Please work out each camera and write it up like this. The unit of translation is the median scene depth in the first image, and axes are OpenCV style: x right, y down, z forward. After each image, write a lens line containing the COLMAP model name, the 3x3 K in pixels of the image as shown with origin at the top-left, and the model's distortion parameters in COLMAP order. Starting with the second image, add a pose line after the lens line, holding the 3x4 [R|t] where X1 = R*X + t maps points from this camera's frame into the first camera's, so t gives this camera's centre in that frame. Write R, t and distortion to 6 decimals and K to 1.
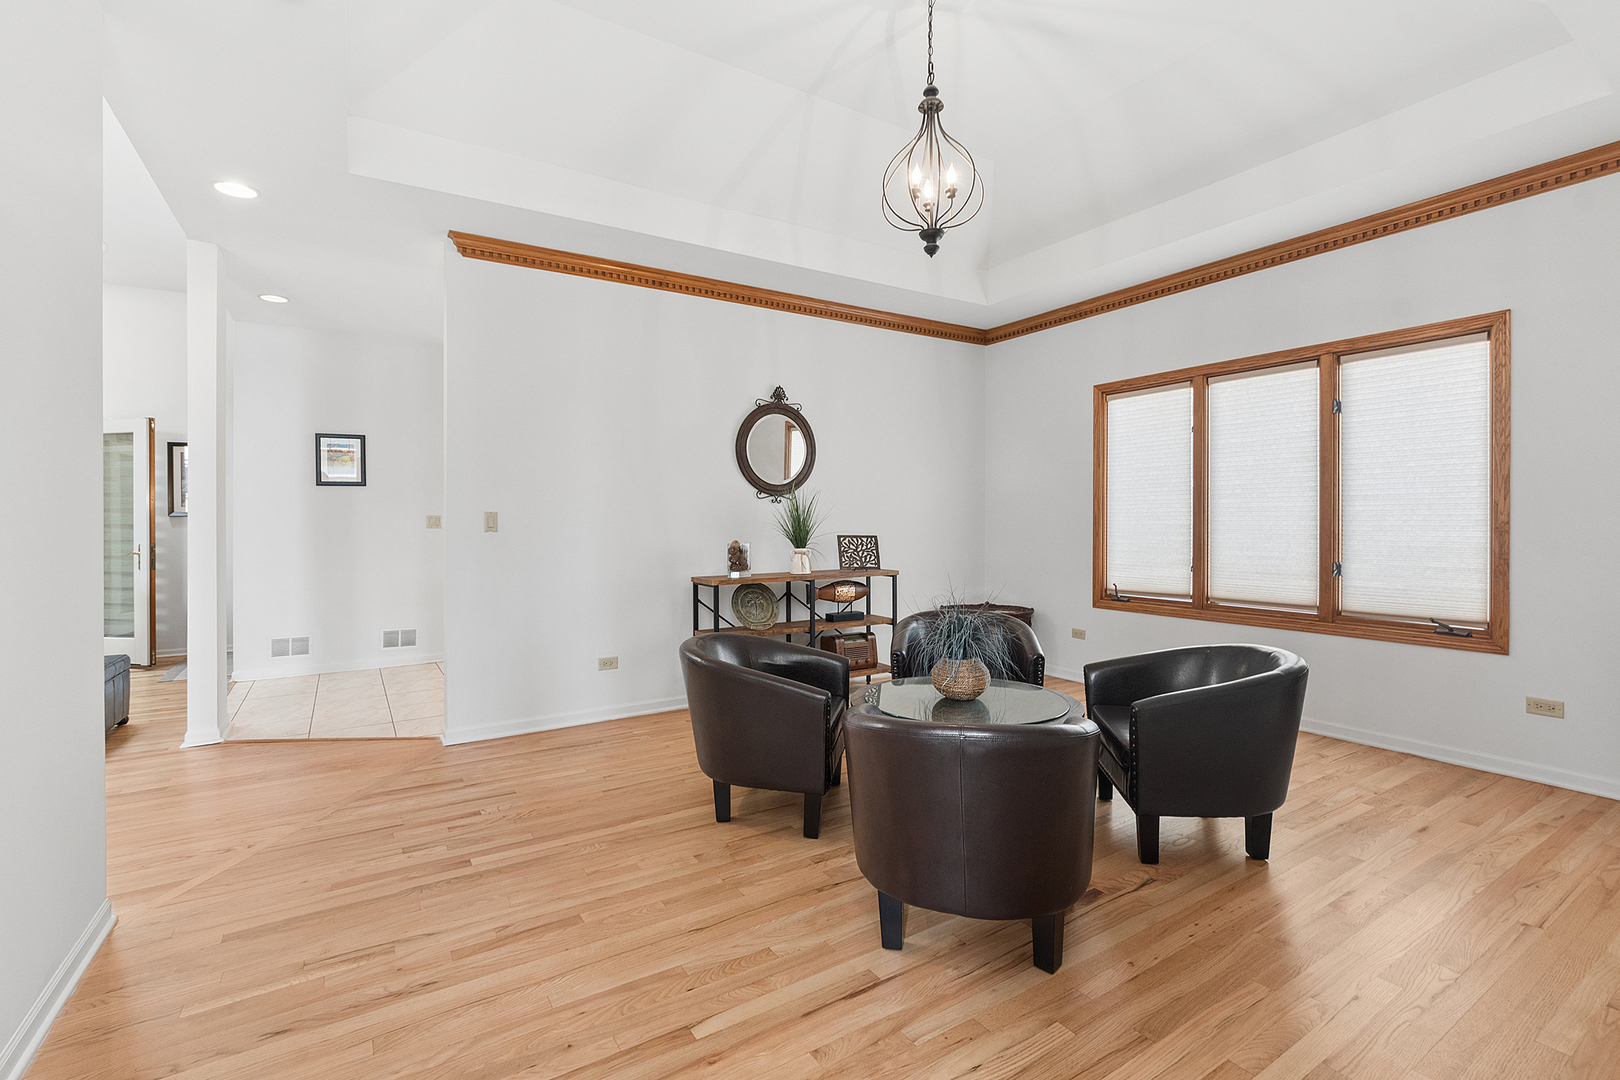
lens RADIAL K [[729.3, 0, 780.3], [0, 729.3, 530.6], [0, 0, 1]] dist [-0.001106, -0.000445]
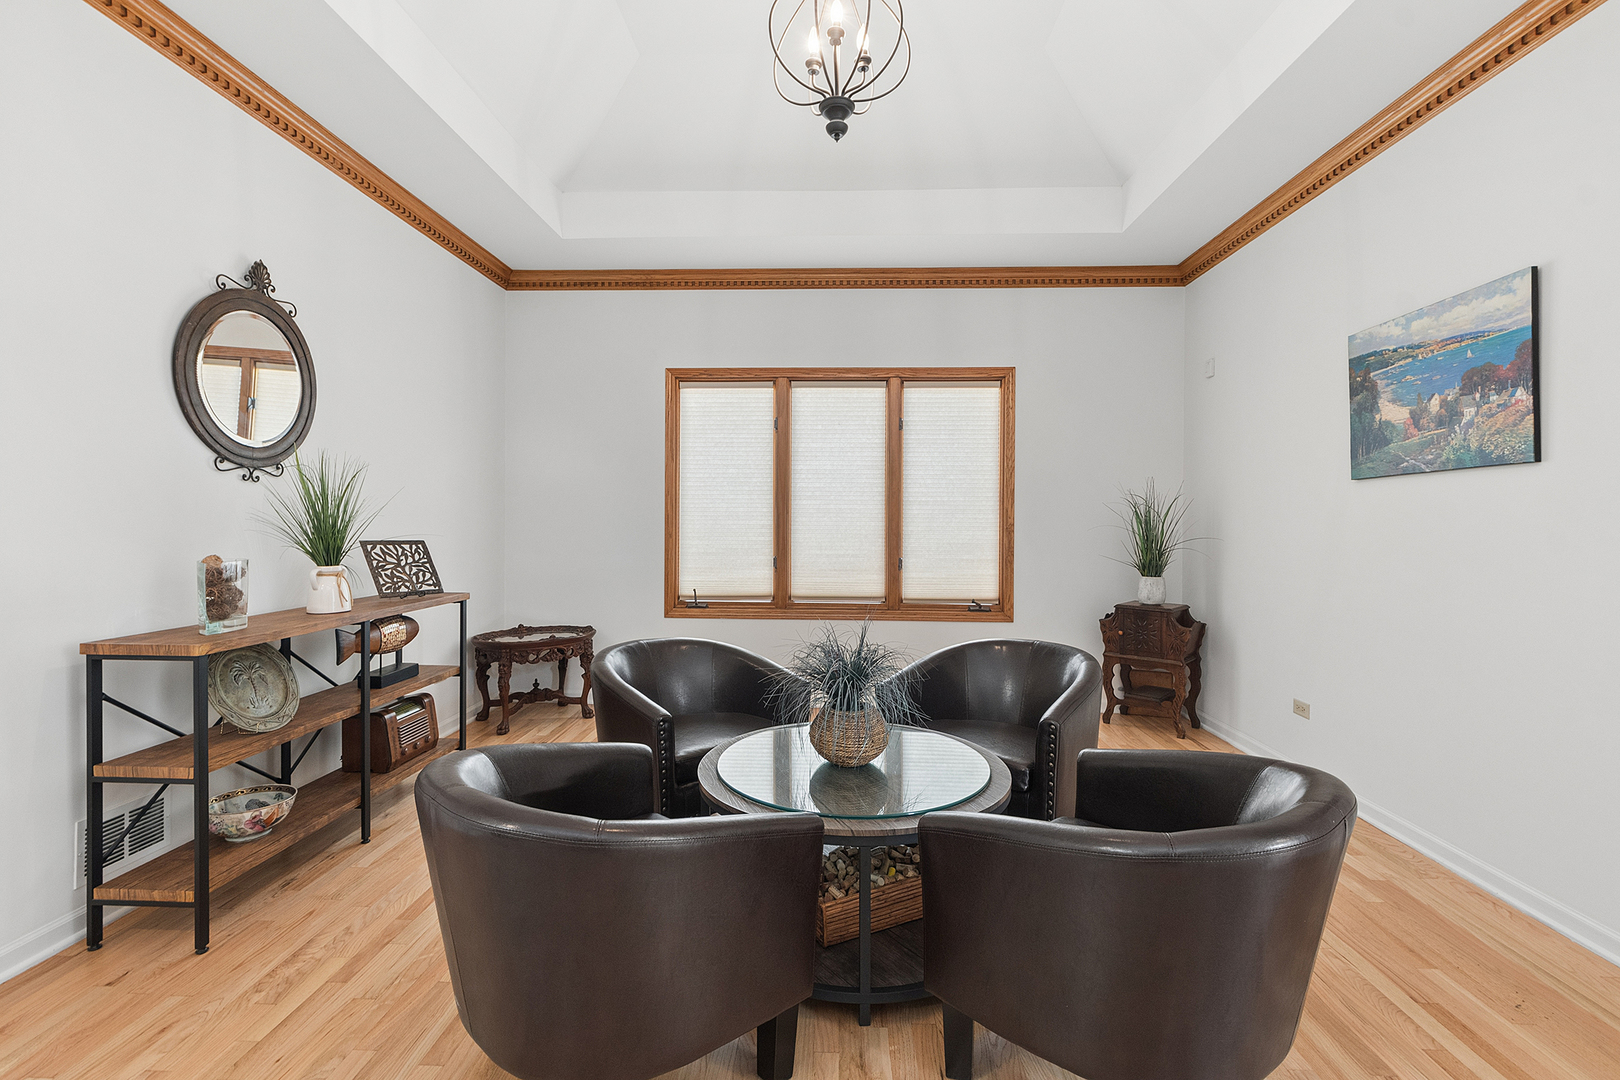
lens RADIAL K [[729.3, 0, 811.1], [0, 729.3, 533.7], [0, 0, 1]] dist [-0.001106, -0.000445]
pose [[0.548564, -0.007649, 0.836073, -0.226972], [0.001486, 0.999965, 0.008173, -0.004063], [-0.836107, -0.003241, 0.548557, 0.377306]]
